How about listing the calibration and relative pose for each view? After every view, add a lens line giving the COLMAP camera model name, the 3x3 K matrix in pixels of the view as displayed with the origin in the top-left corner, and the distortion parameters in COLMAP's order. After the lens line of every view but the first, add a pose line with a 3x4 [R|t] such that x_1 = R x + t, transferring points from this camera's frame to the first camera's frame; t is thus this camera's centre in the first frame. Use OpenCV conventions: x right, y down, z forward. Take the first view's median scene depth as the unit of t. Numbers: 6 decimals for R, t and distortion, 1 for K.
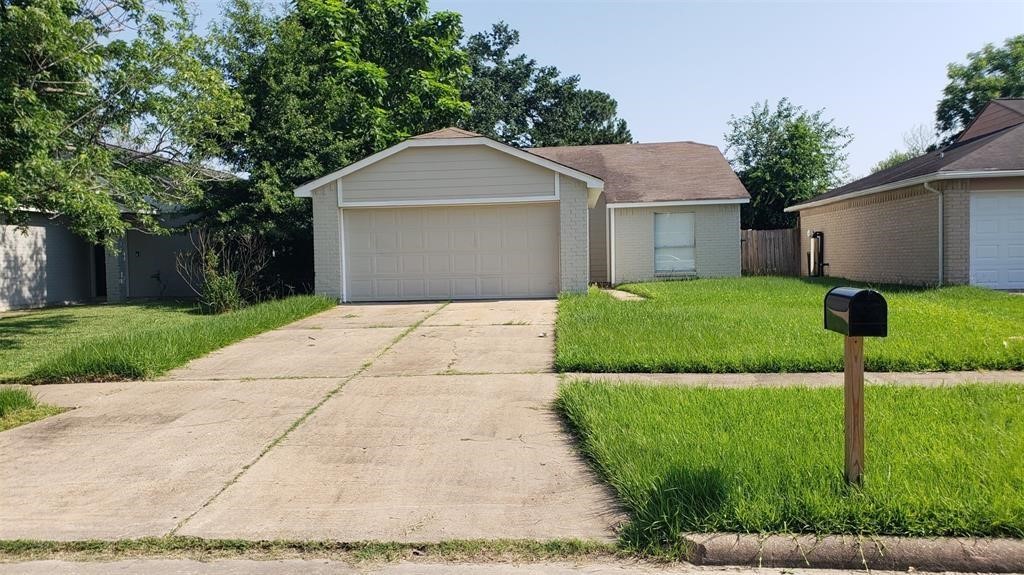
lens RADIAL K [[812.5, 0, 488.2], [0, 812.5, 275.9], [0, 0, 1]] dist [0.092025, -0.097956]
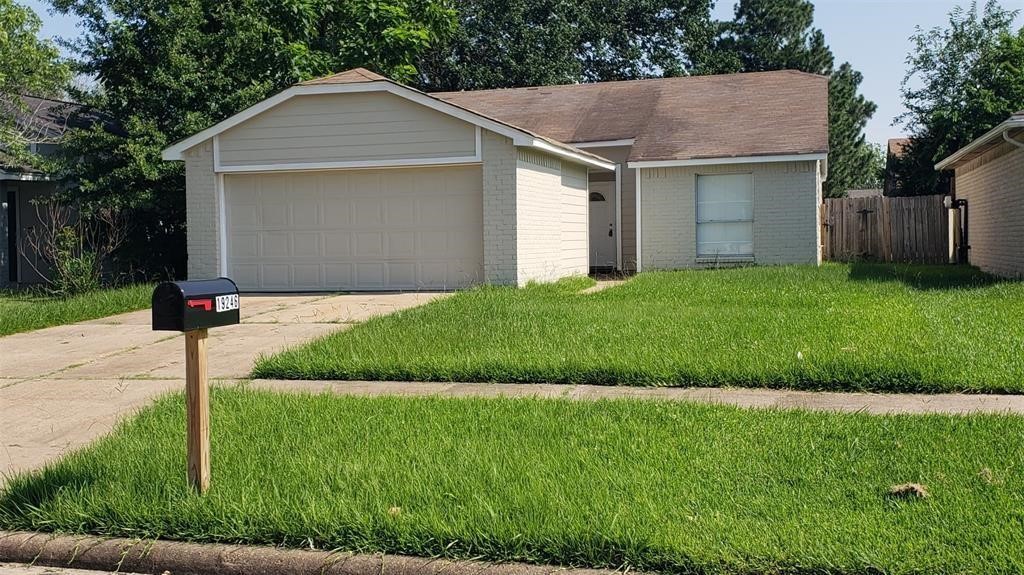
lens RADIAL K [[1156.0, 0, 470.5], [0, 1156.0, 258.4], [0, 0, 1]] dist [0.263955, -0.819677]
pose [[0.980642, 0.006983, -0.195685, 0.214404], [-0.007039, 0.999975, 0.000409, -0.002309], [0.195683, 0.000977, 0.980667, -0.050465]]
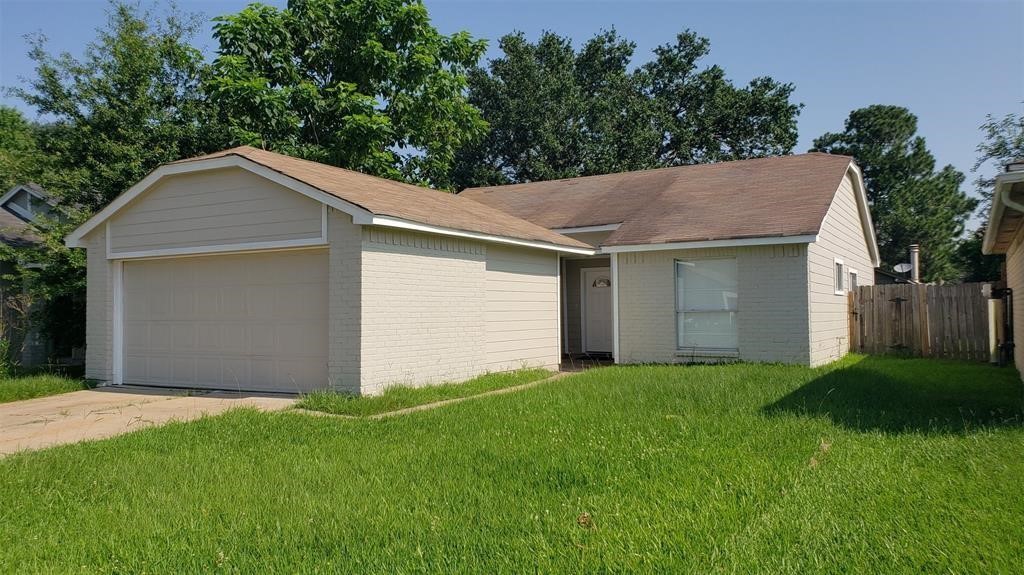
lens RADIAL K [[798.5, 0, 489.8], [0, 798.5, 287.8], [0, 0, 1]] dist [0.081446, -0.086334]
pose [[0.905965, 0.001316, -0.423350, 0.348897], [-0.019166, 0.999097, -0.037909, -0.027544], [0.422918, 0.042458, 0.905173, 0.354525]]
